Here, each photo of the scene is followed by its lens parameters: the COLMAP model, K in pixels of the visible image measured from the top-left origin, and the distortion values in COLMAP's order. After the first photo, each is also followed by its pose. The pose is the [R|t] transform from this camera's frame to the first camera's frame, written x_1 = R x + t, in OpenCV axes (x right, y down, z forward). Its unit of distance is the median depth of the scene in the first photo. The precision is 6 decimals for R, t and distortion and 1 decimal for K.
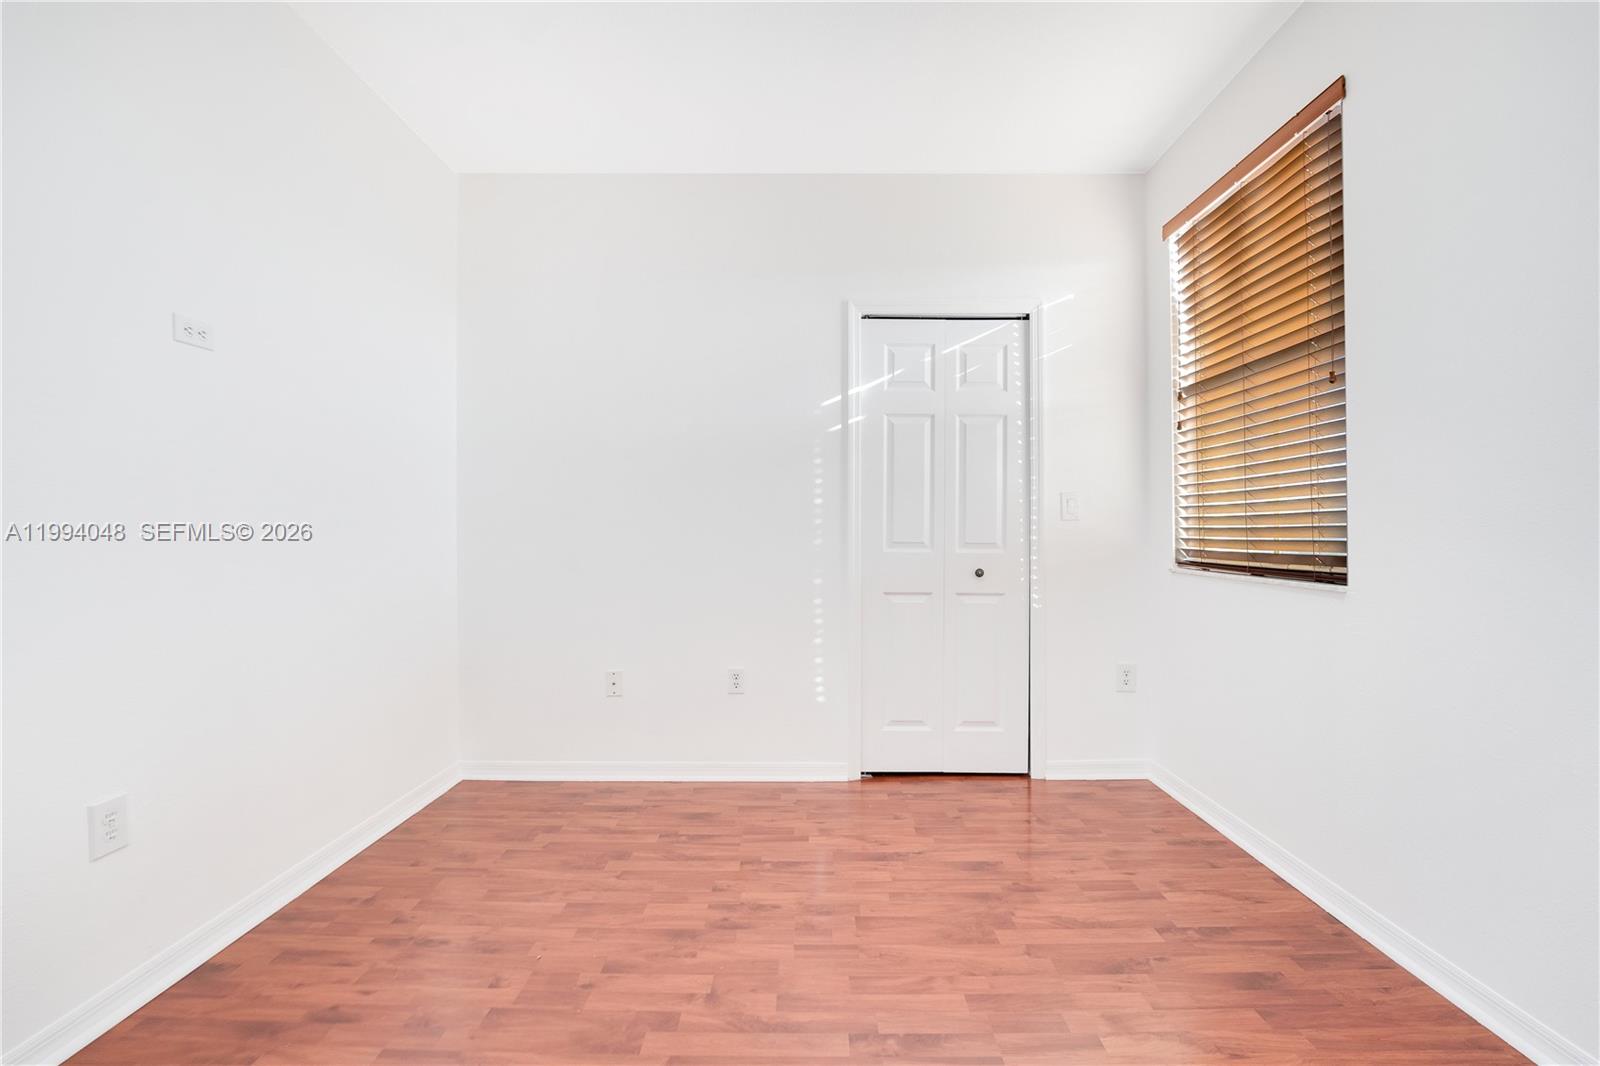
lens RADIAL K [[682.4, 0, 797.9], [0, 682.4, 539.3], [0, 0, 1]] dist [-0.020835, -0.000054]
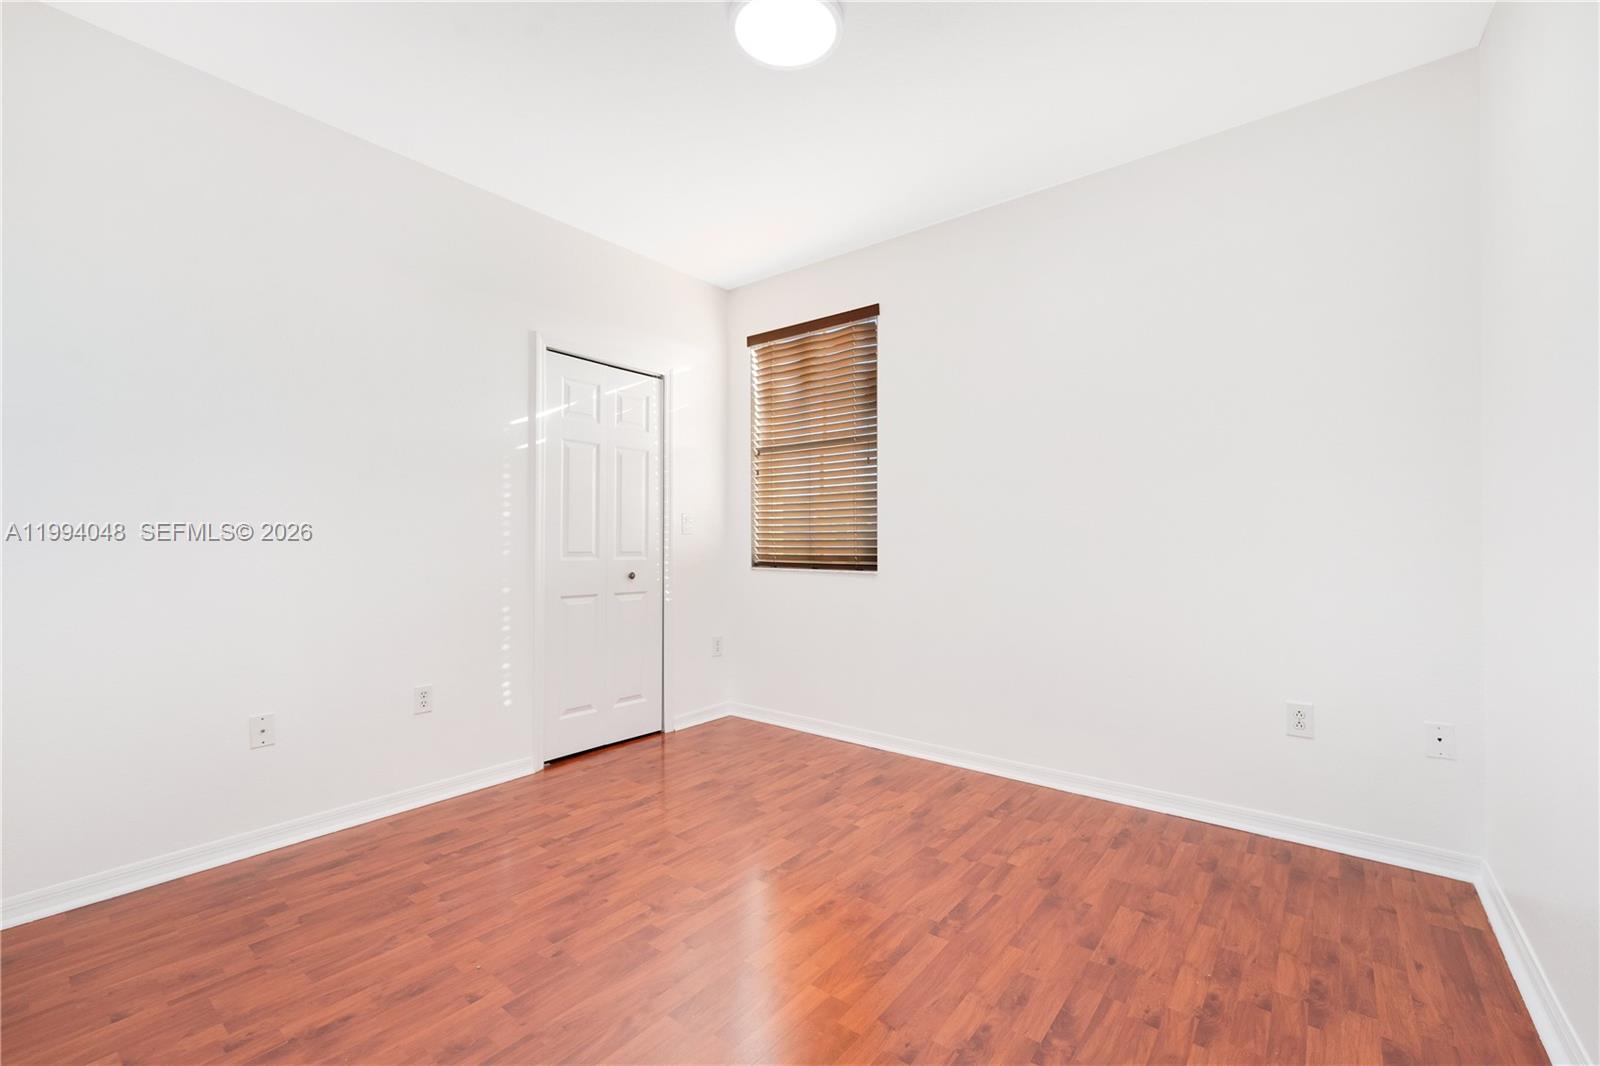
lens RADIAL K [[629.3, 0, 844.3], [0, 629.3, 547.8], [0, 0, 1]] dist [-0.000258, 0.000131]
pose [[0.604118, -0.007244, 0.796862, -0.436803], [0.009109, 0.999956, 0.002184, -0.001285], [-0.796843, 0.005939, 0.604158, -0.002099]]
